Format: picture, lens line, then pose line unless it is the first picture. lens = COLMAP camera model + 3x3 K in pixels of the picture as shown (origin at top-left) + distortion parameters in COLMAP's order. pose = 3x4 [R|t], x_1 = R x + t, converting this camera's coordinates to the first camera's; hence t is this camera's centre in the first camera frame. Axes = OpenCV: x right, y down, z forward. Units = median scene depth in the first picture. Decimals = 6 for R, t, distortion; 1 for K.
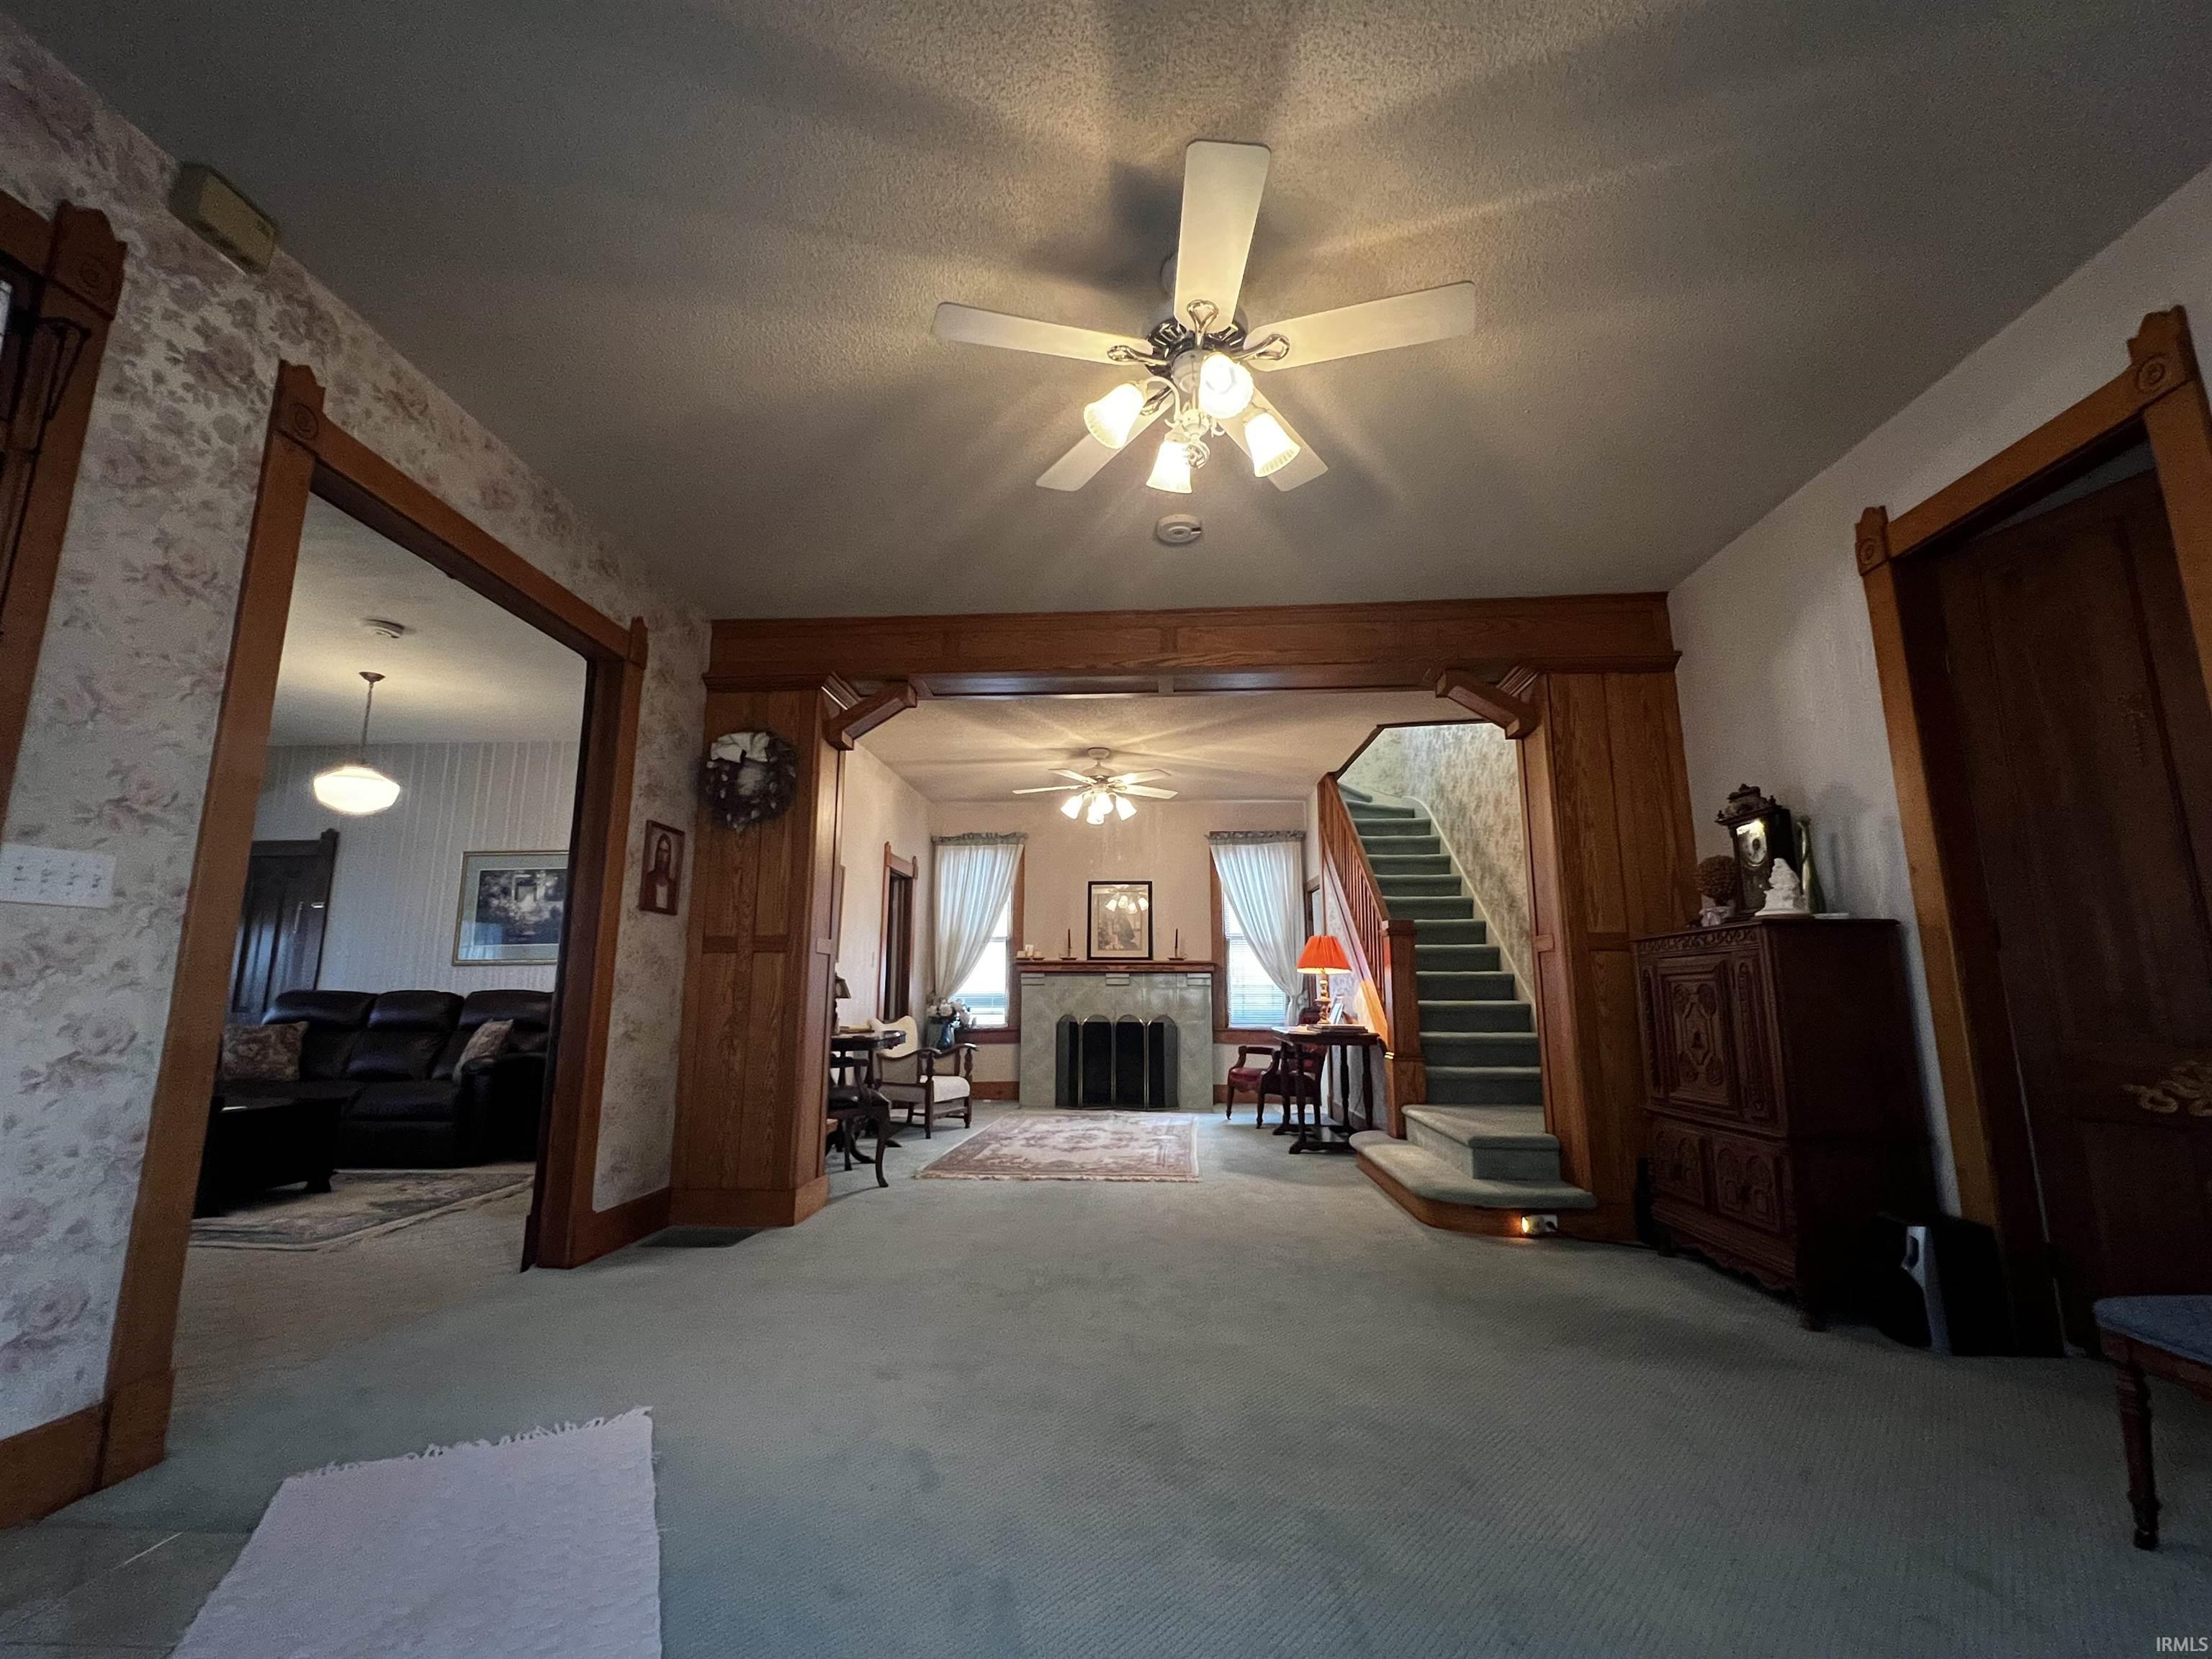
lens RADIAL K [[958.1, 0, 1111.7], [0, 958.1, 825.9], [0, 0, 1]] dist [-0.000982, -0.000023]
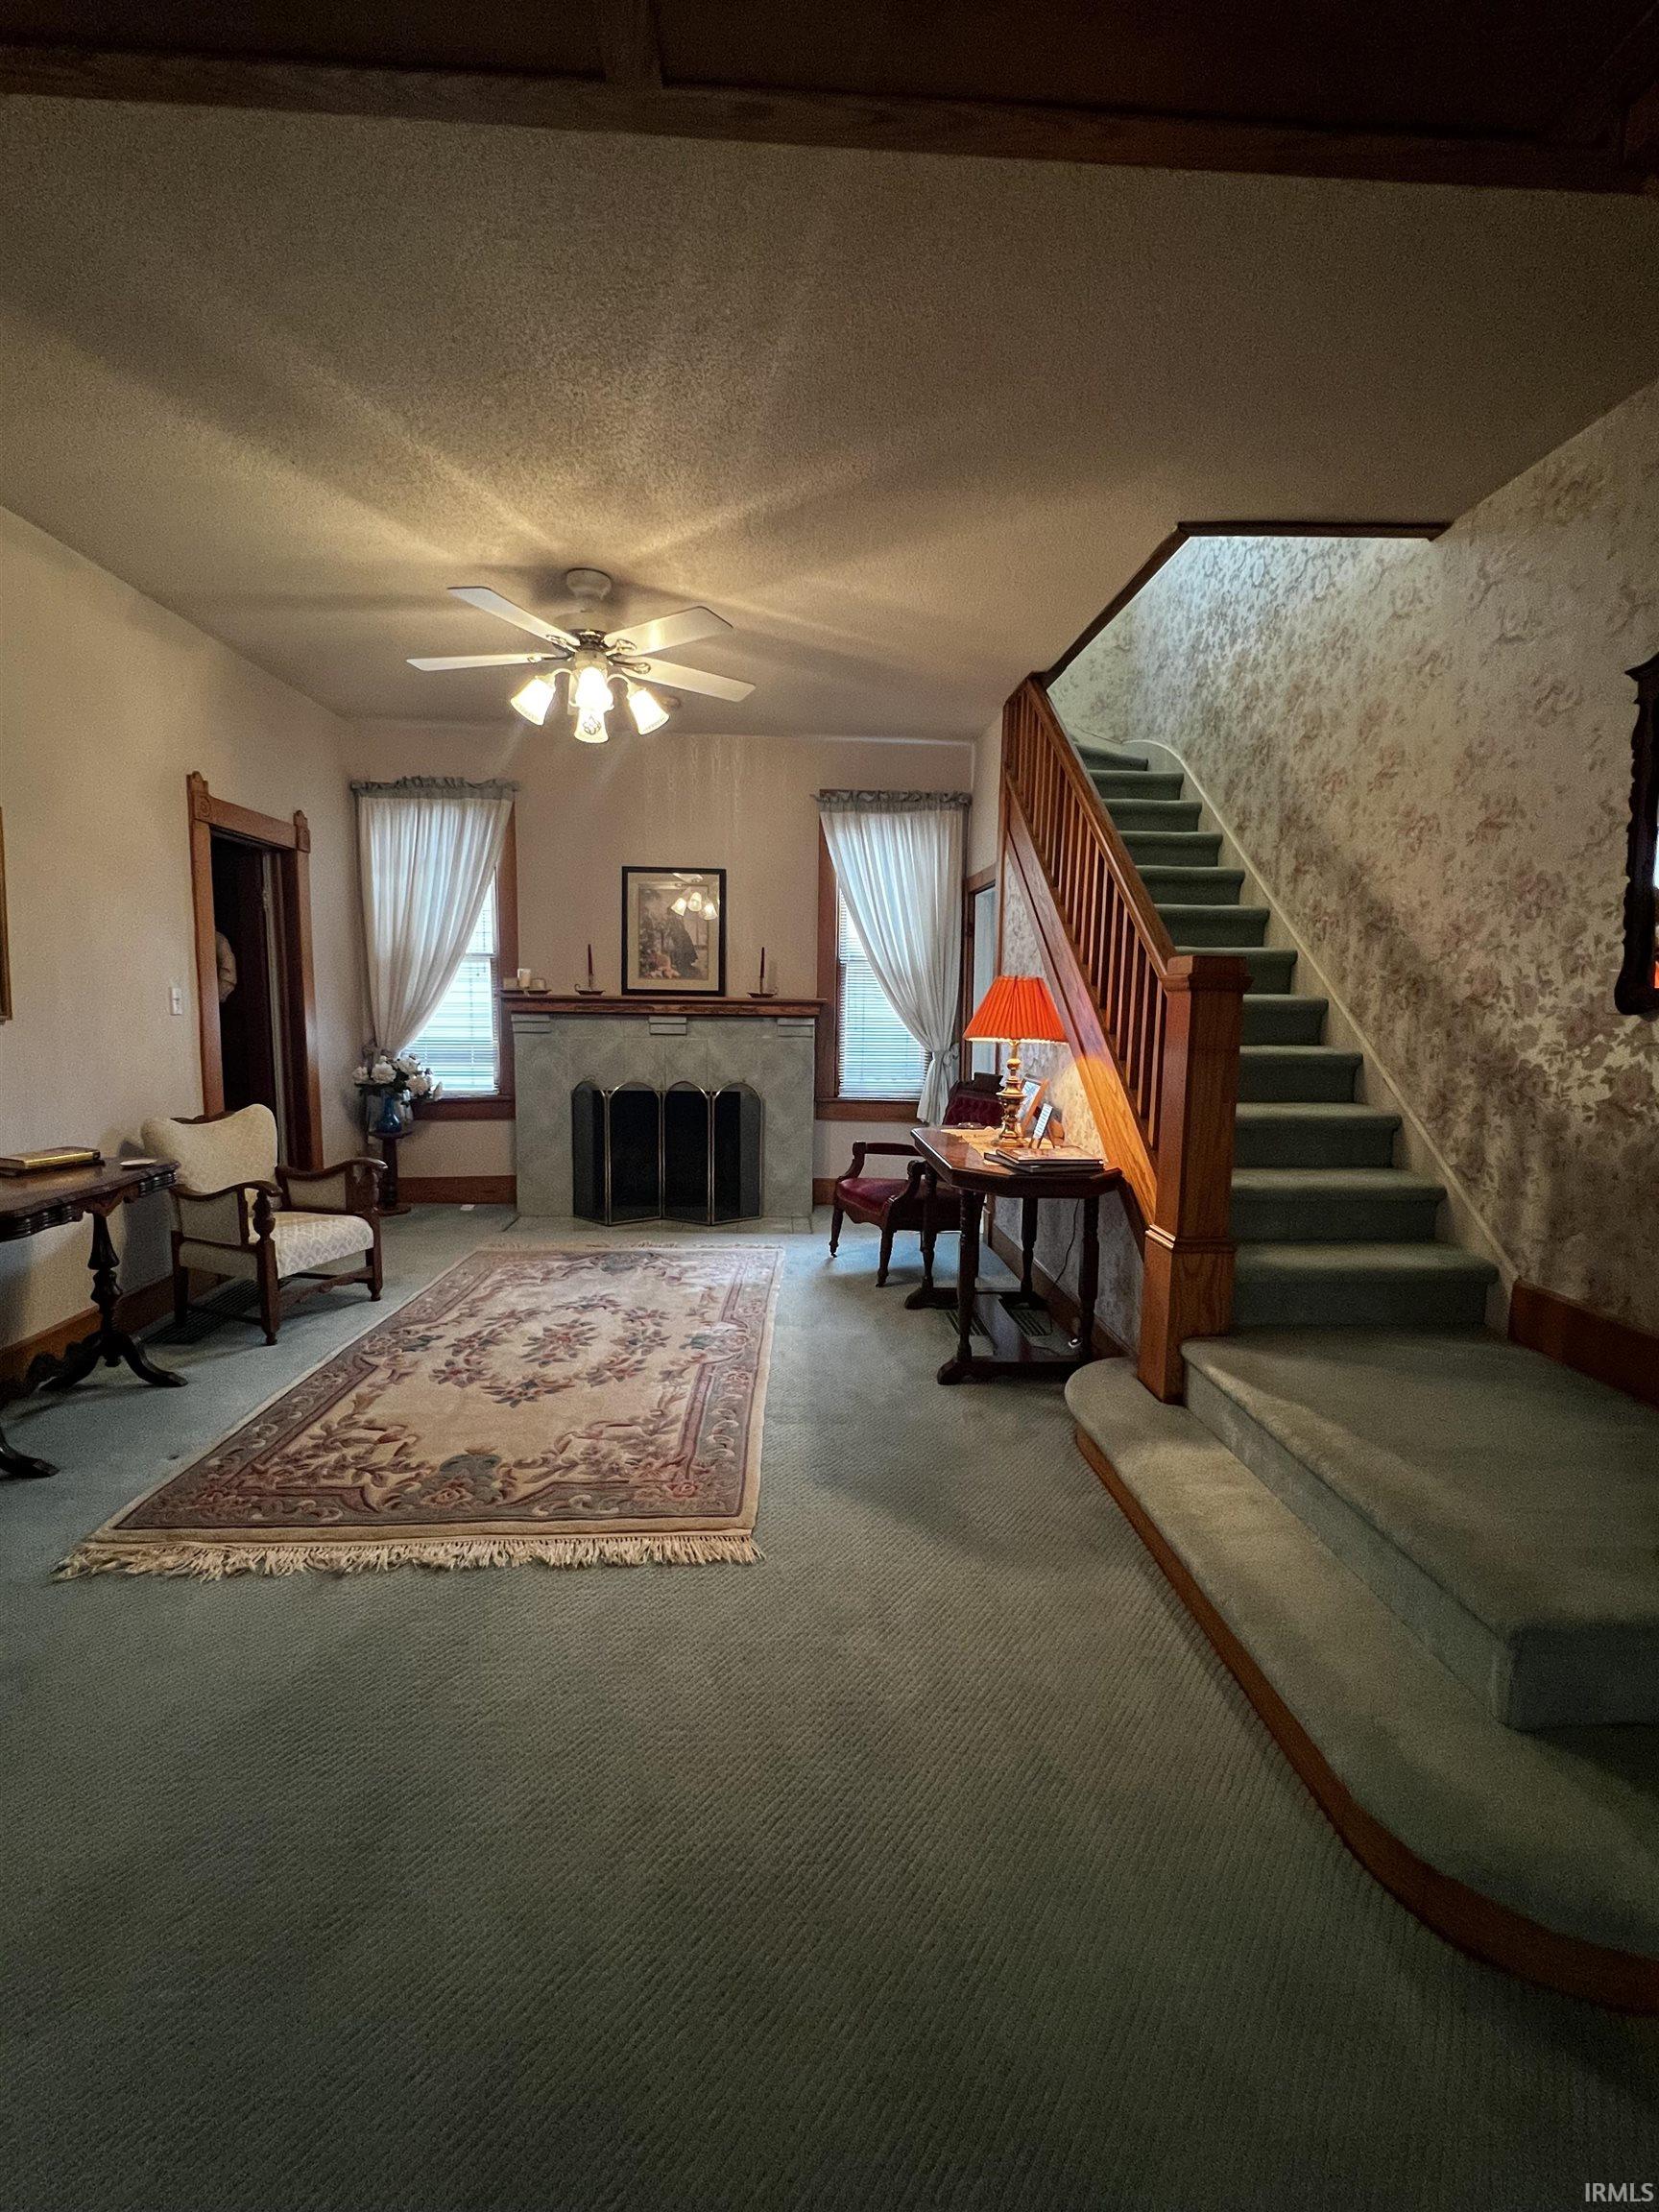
lens RADIAL K [[958.1, 0, 825.2], [0, 958.1, 1107.4], [0, 0, 1]] dist [-0.000982, -0.000023]
pose [[0.994904, 0.002045, 0.100807, 0.047217], [-0.030816, 0.958124, 0.284691, 0.029179], [-0.096003, -0.286347, 0.953304, 0.380946]]
